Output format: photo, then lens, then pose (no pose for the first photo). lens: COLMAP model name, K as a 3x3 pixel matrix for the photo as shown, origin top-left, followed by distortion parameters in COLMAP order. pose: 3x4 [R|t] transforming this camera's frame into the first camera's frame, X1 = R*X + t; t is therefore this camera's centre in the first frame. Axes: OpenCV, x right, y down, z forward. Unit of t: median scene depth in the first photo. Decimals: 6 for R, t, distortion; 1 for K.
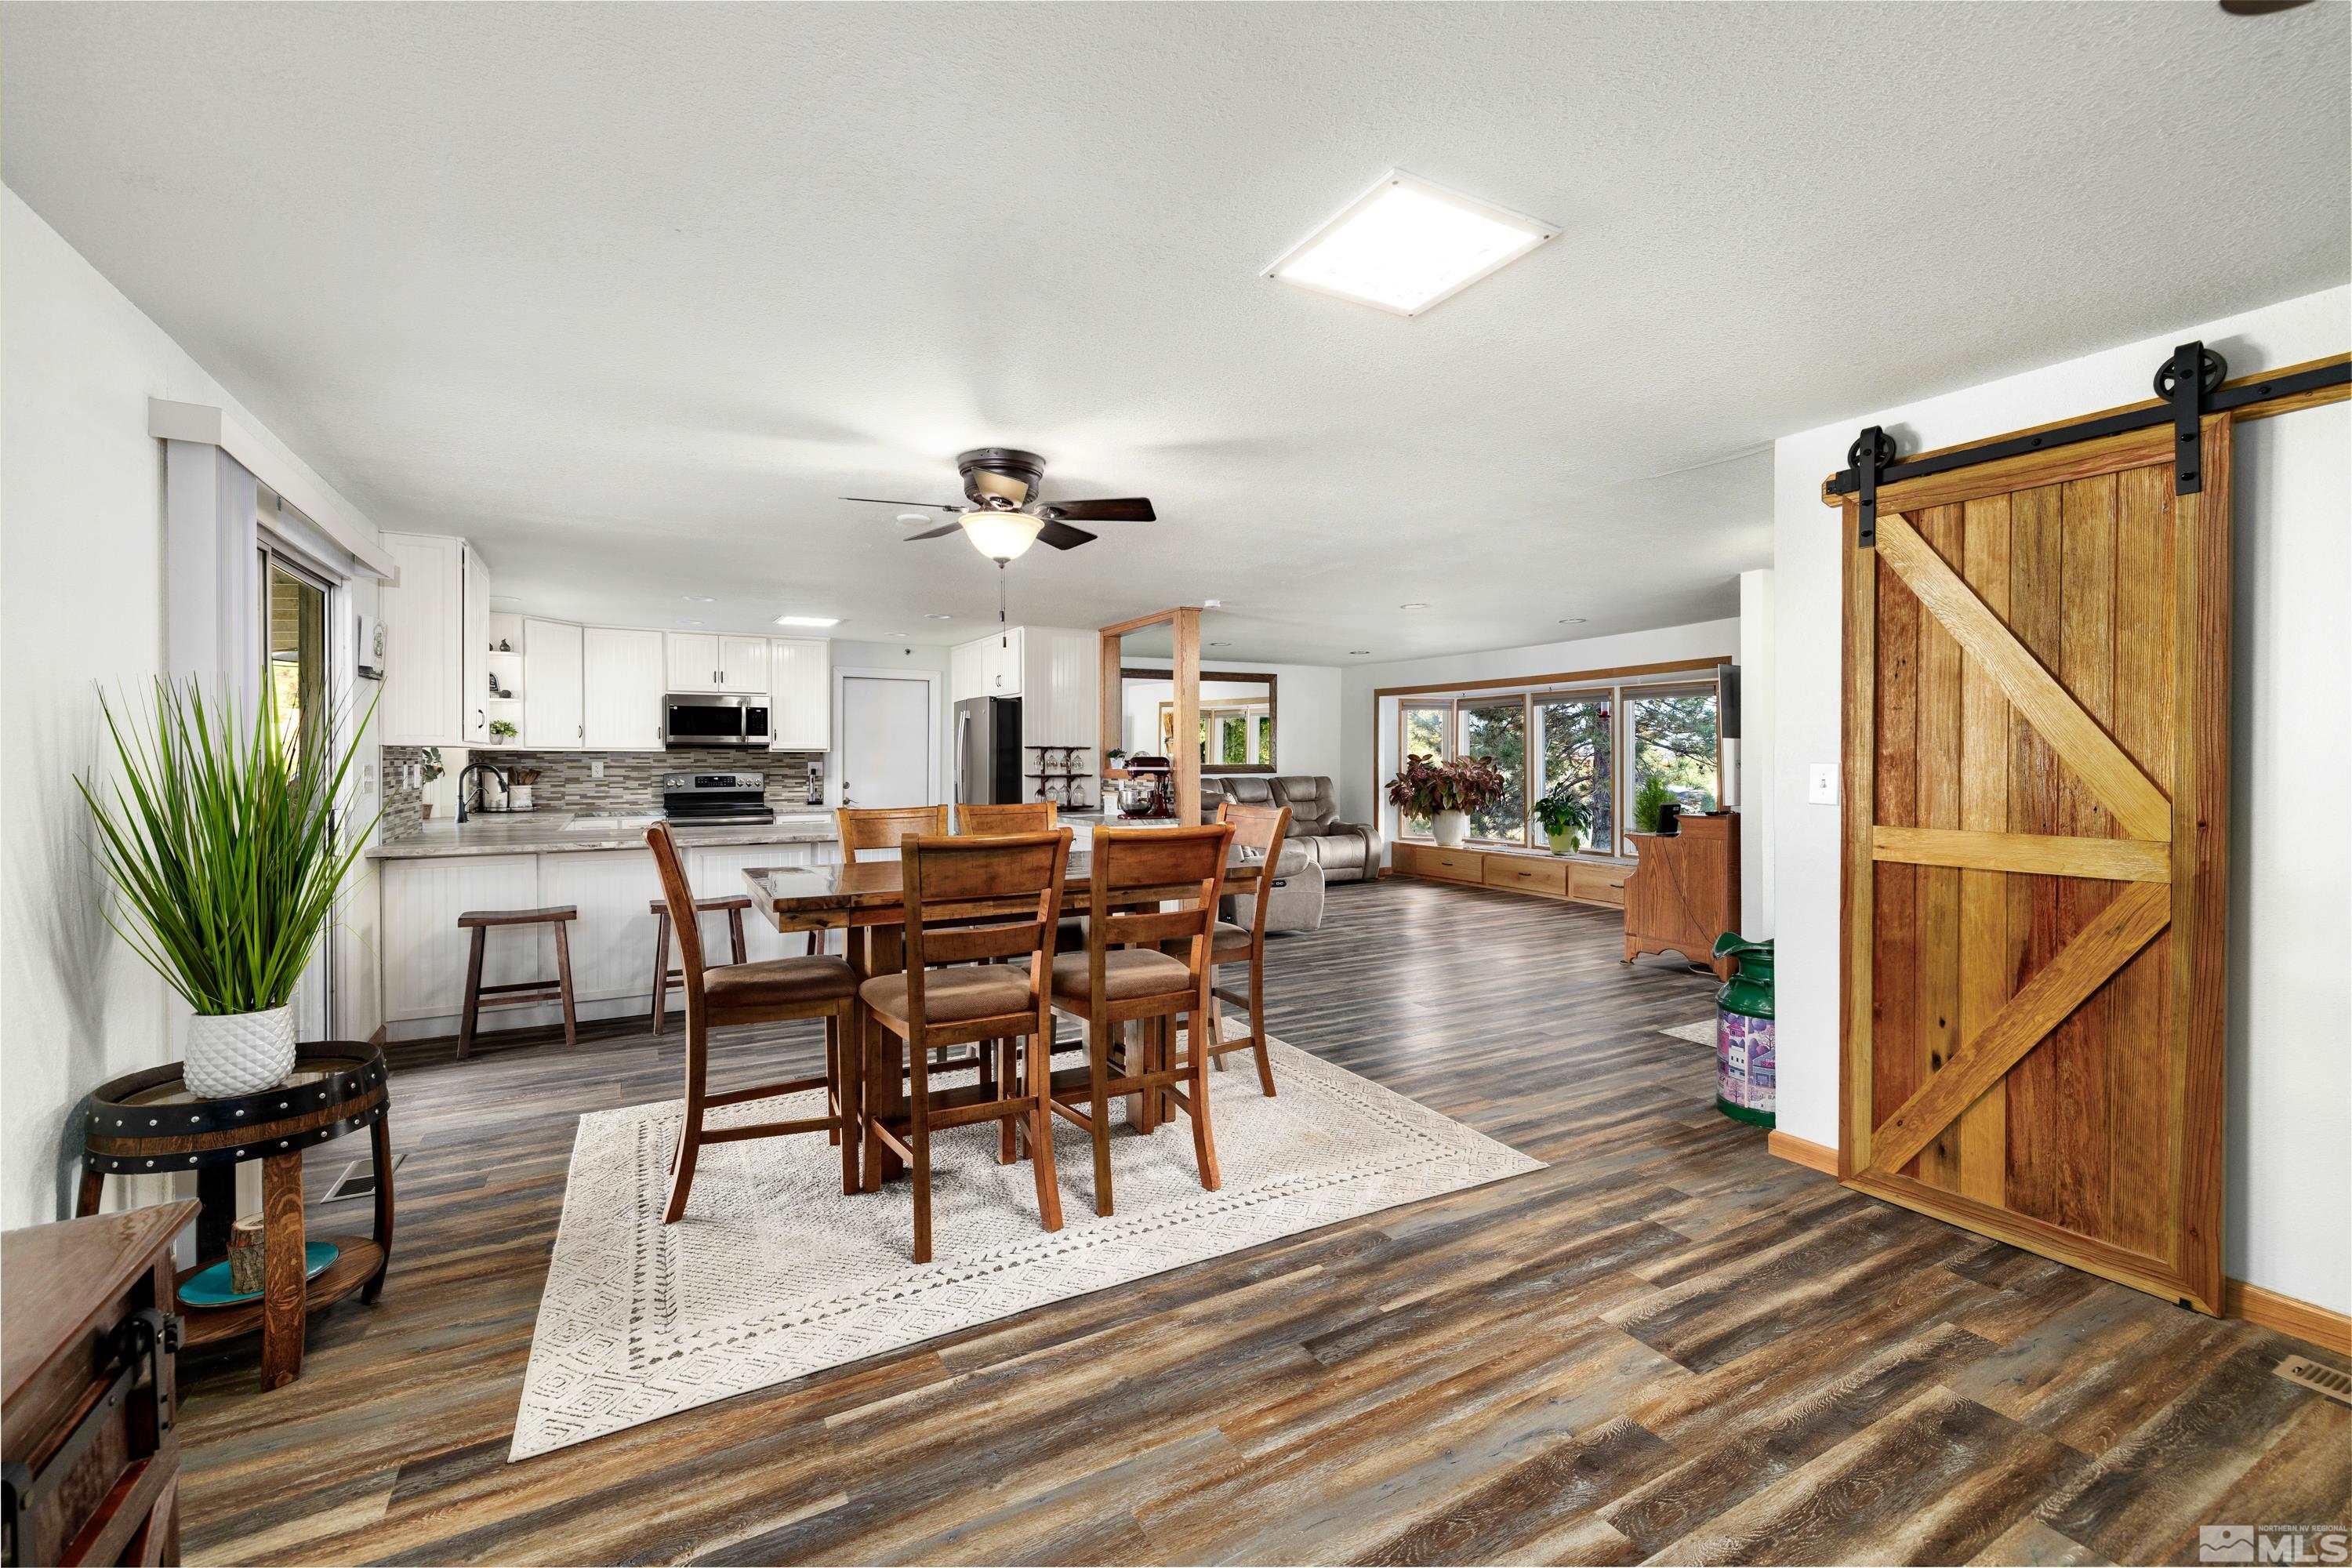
lens RADIAL K [[987.6, 0, 1168.9], [0, 987.6, 768.2], [0, 0, 1]] dist [-0.001558, 0.001640]
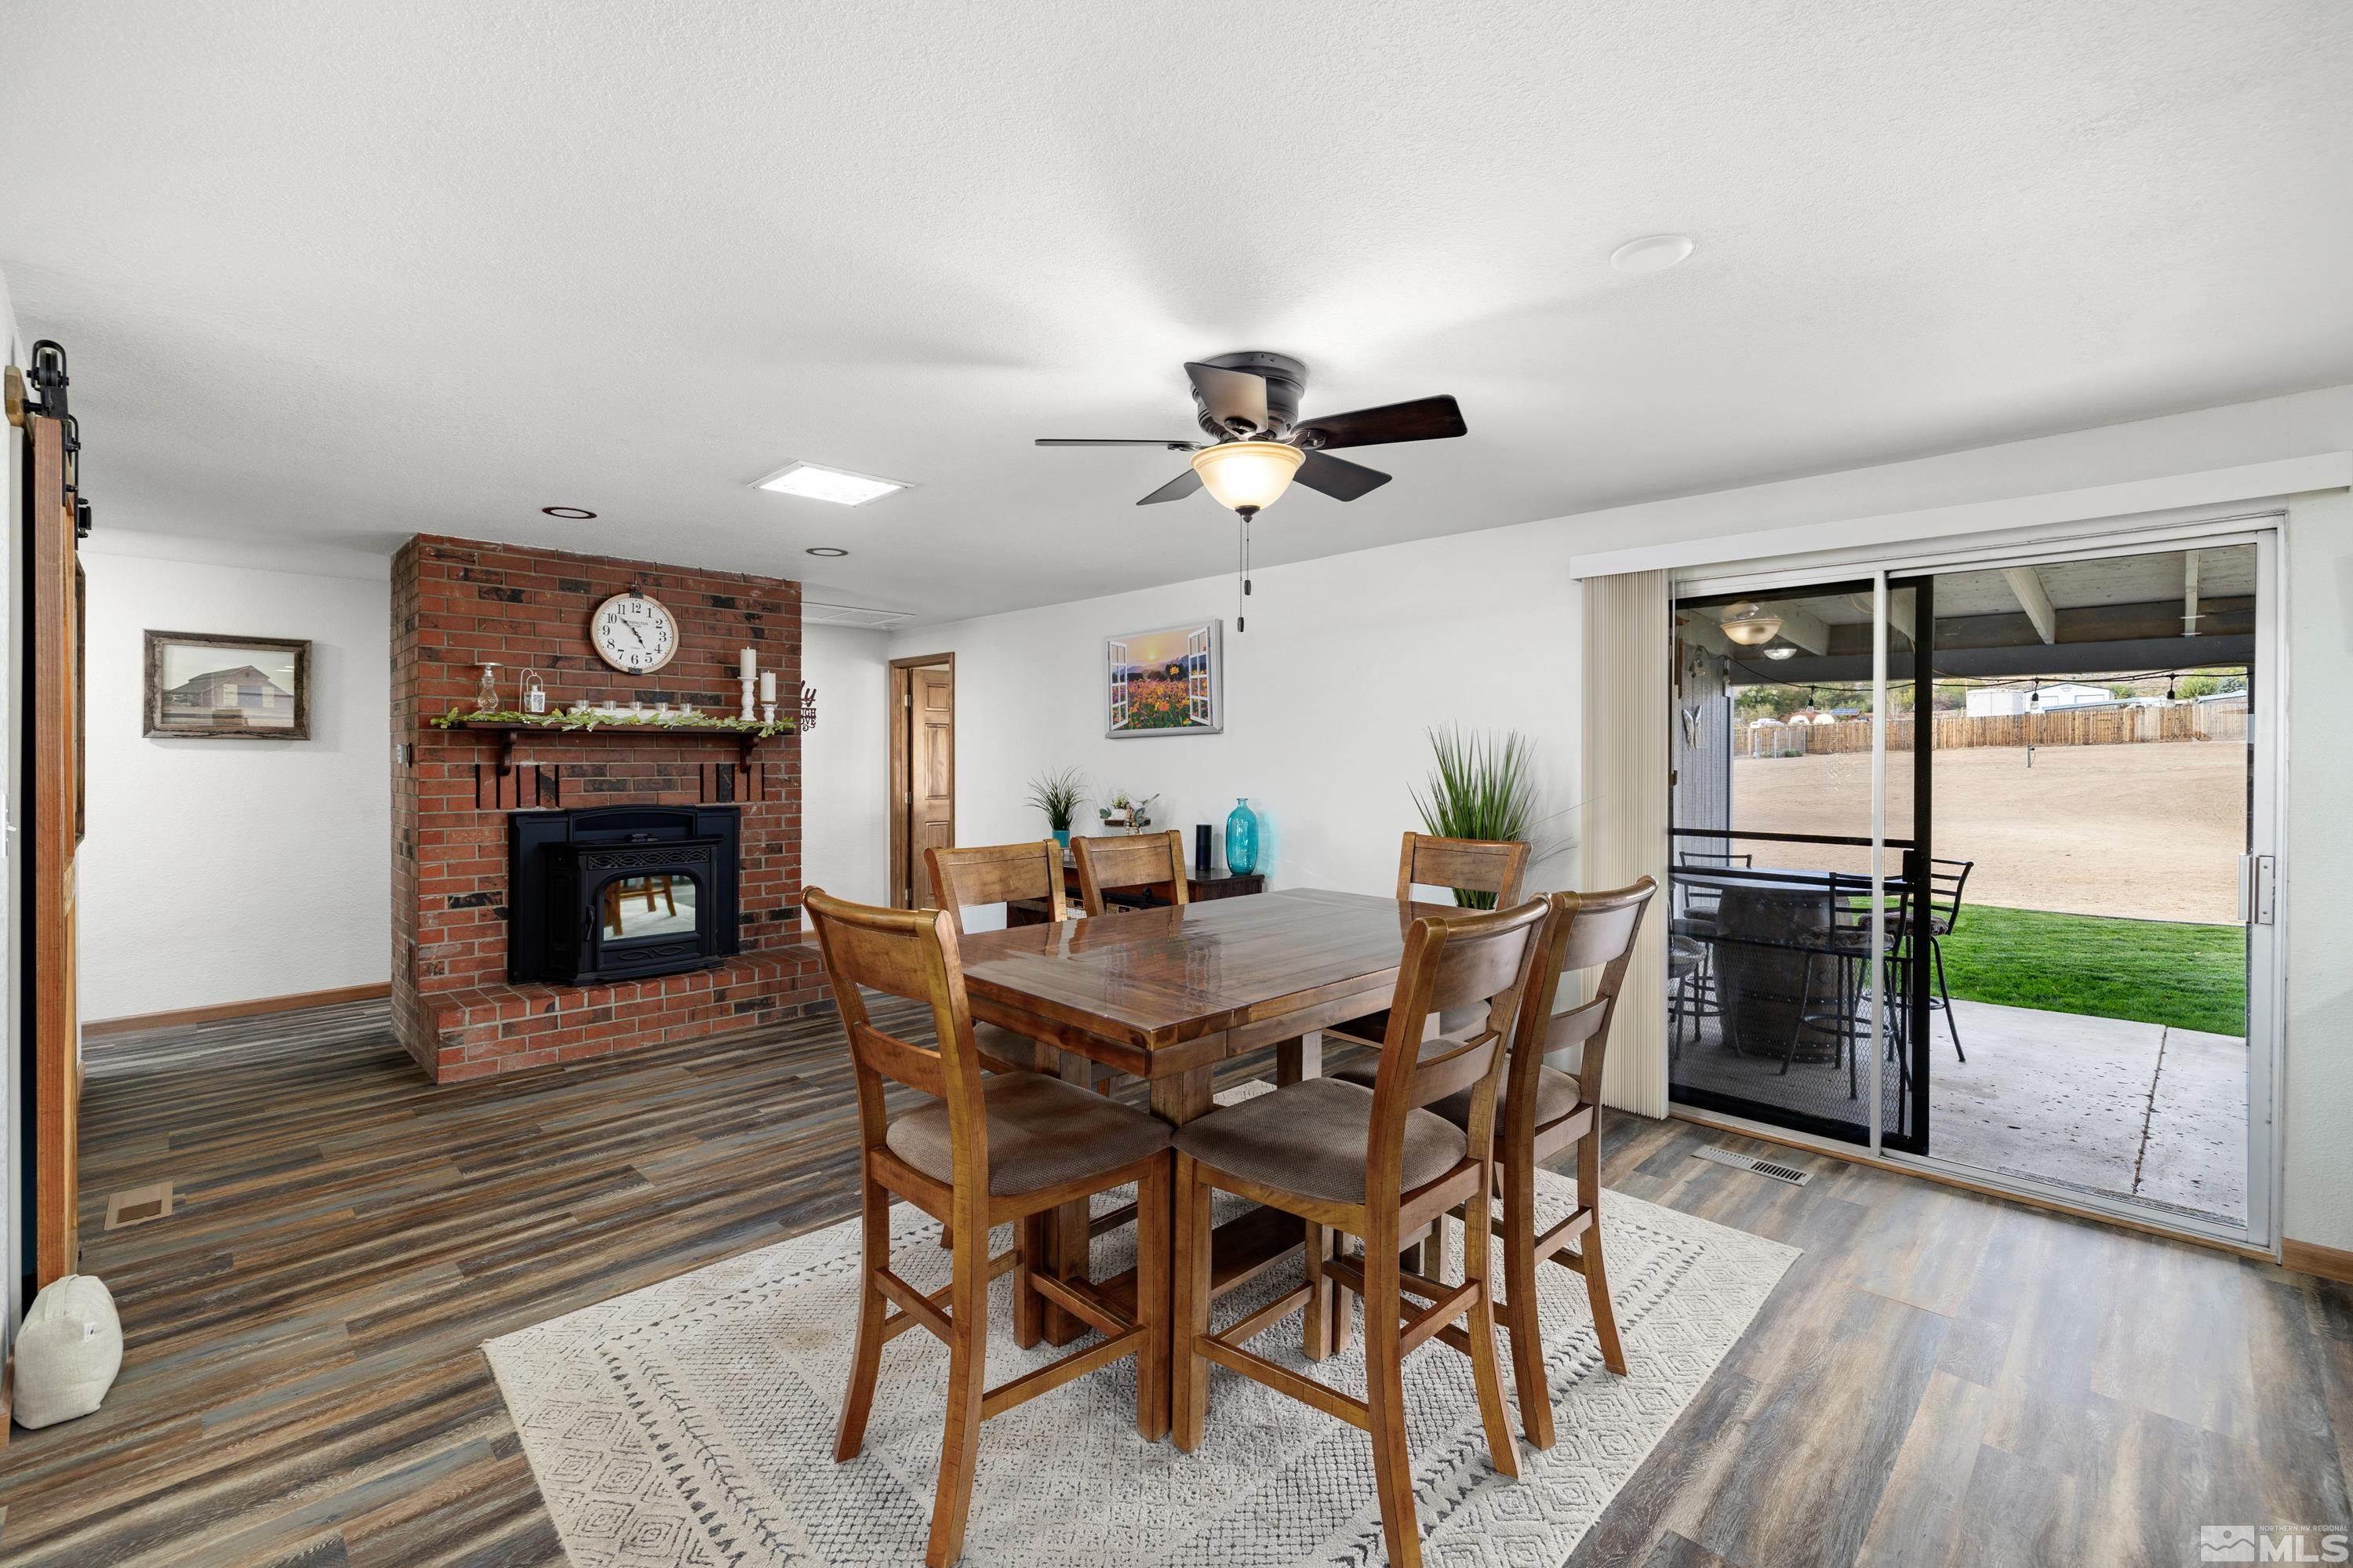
lens RADIAL K [[988.1, 0, 1162.4], [0, 988.1, 759.0], [0, 0, 1]] dist [-0.001558, 0.001640]
pose [[-0.960967, 0.000744, -0.276662, 0.034026], [-0.003245, 0.999897, 0.013961, -0.013722], [0.276644, 0.014314, -0.960866, 0.611965]]
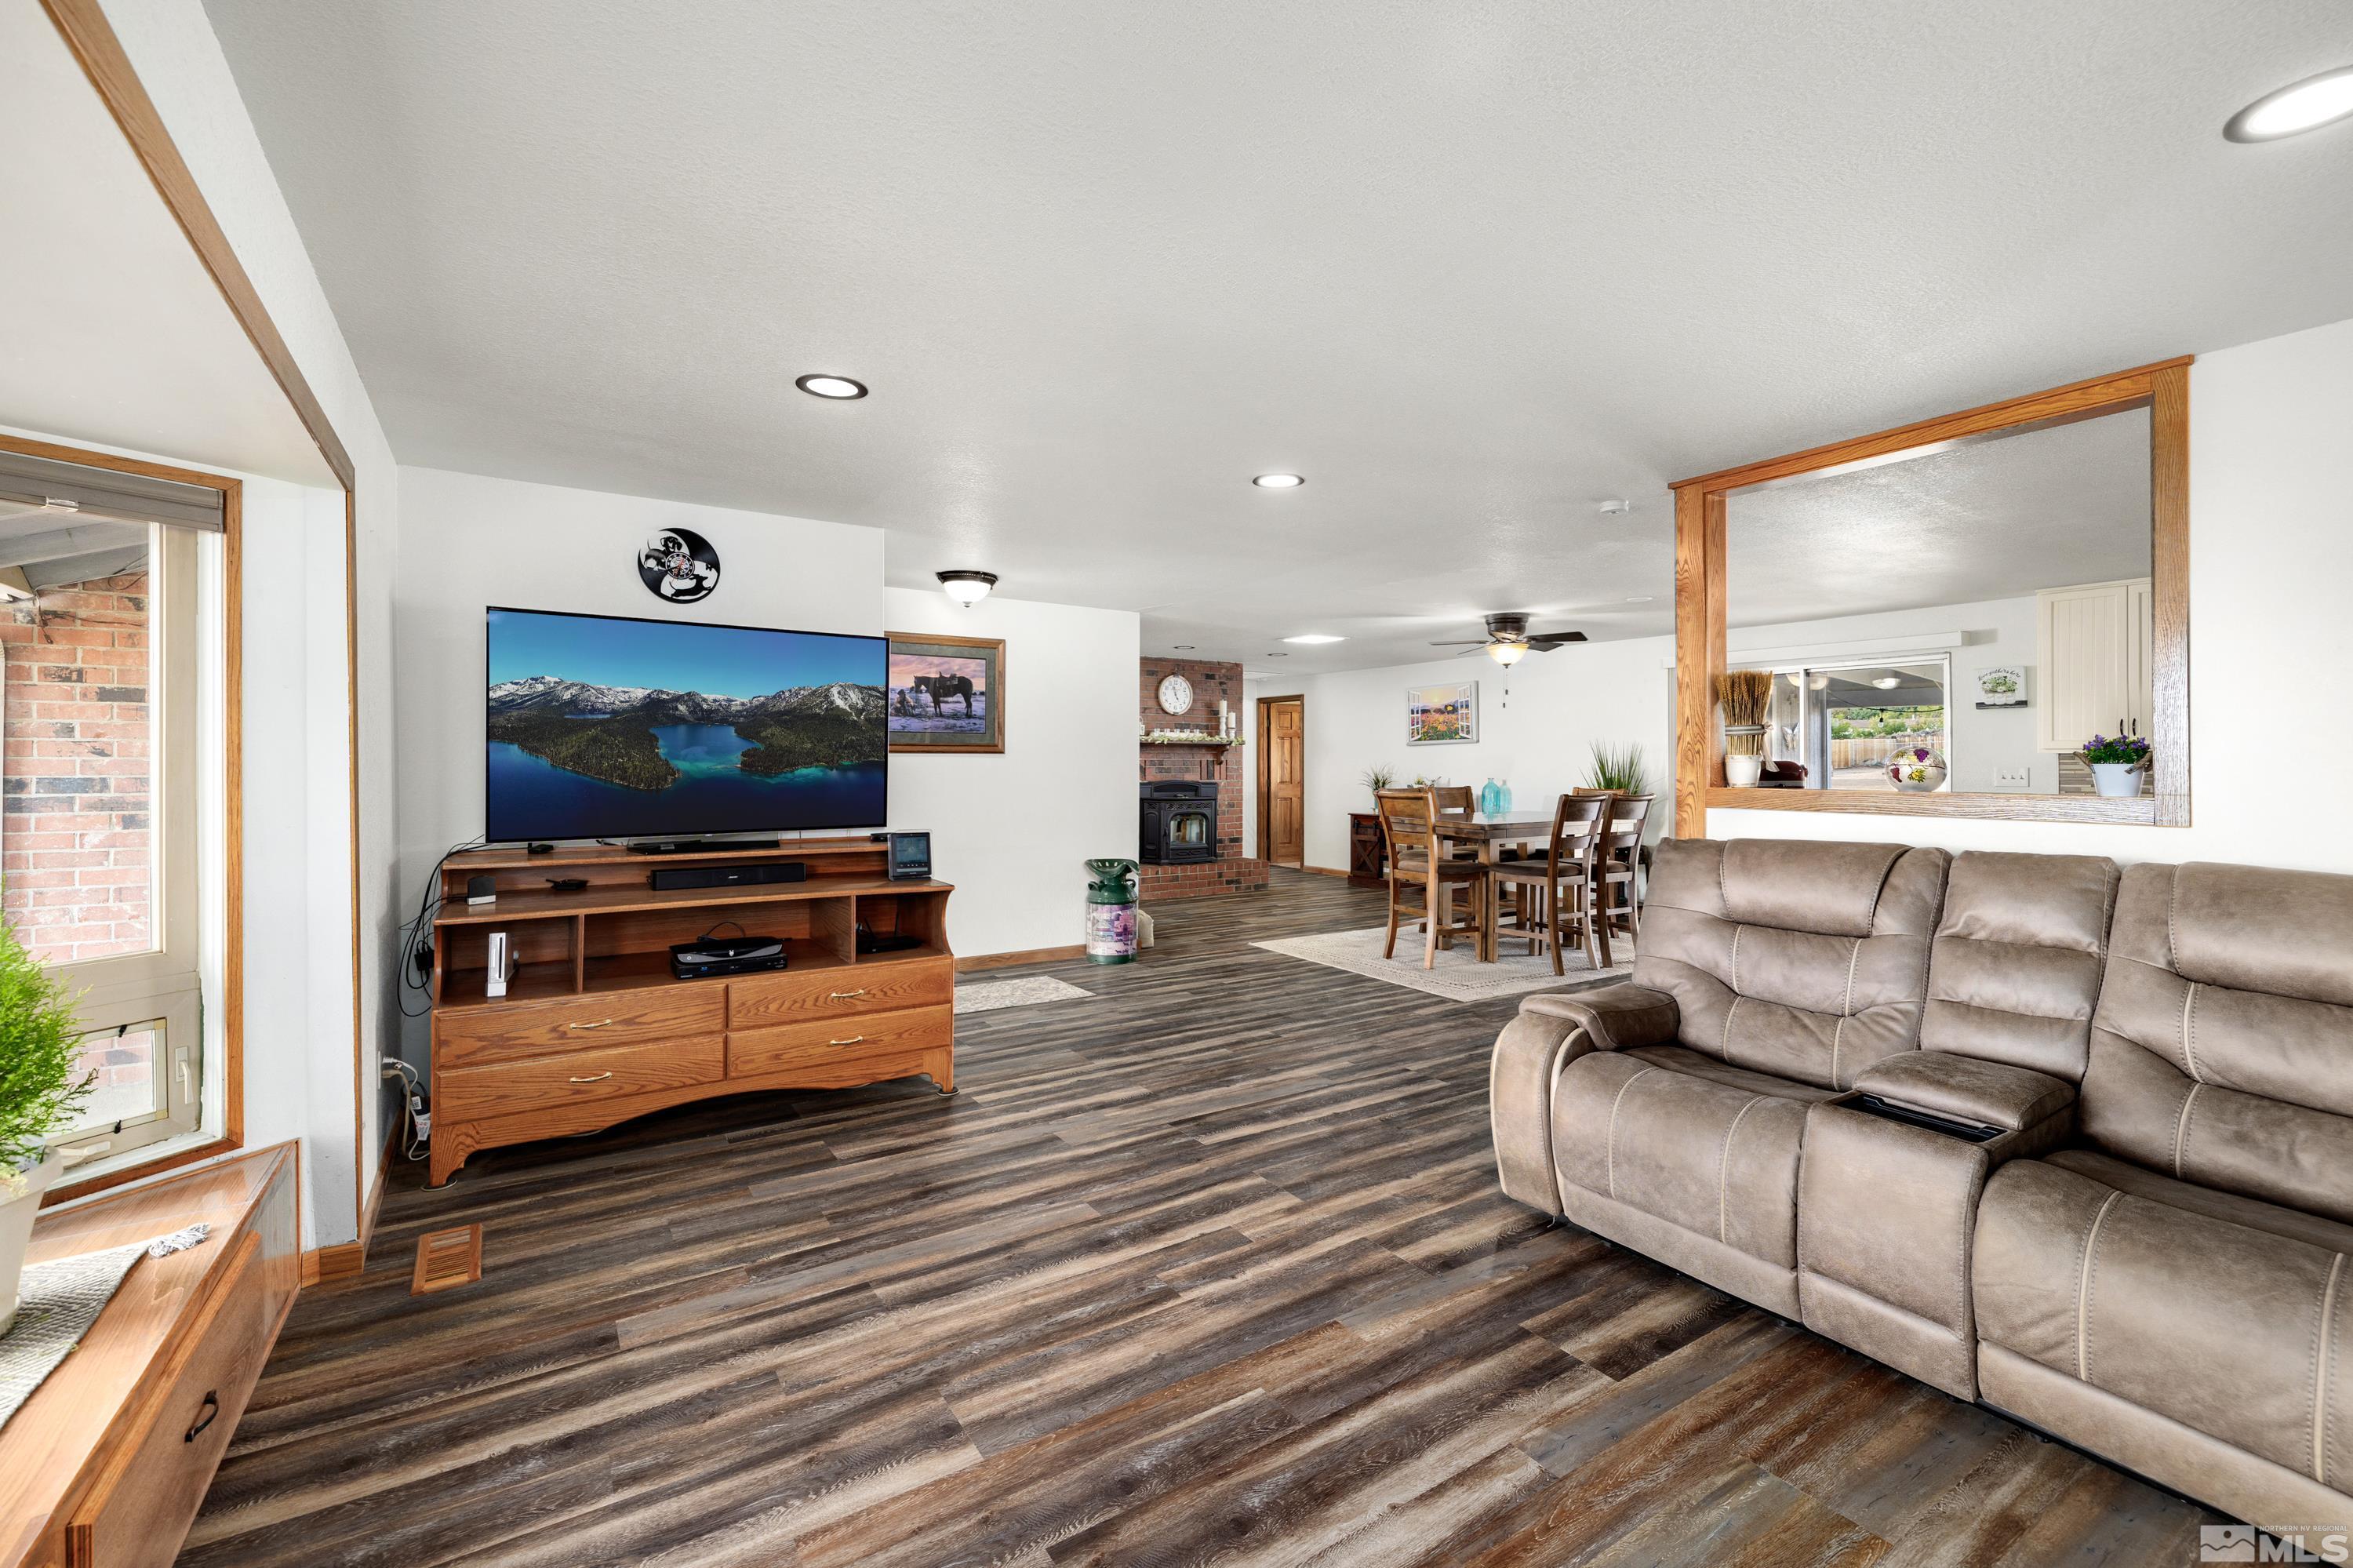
lens RADIAL K [[988.1, 0, 1176.1], [0, 988.1, 765.0], [0, 0, 1]] dist [-0.001558, 0.001640]
pose [[-0.996389, 0.000473, -0.084906, 0.246690], [-0.000699, 0.999905, 0.013775, -0.011853], [0.084904, 0.013785, -0.996294, 1.079263]]
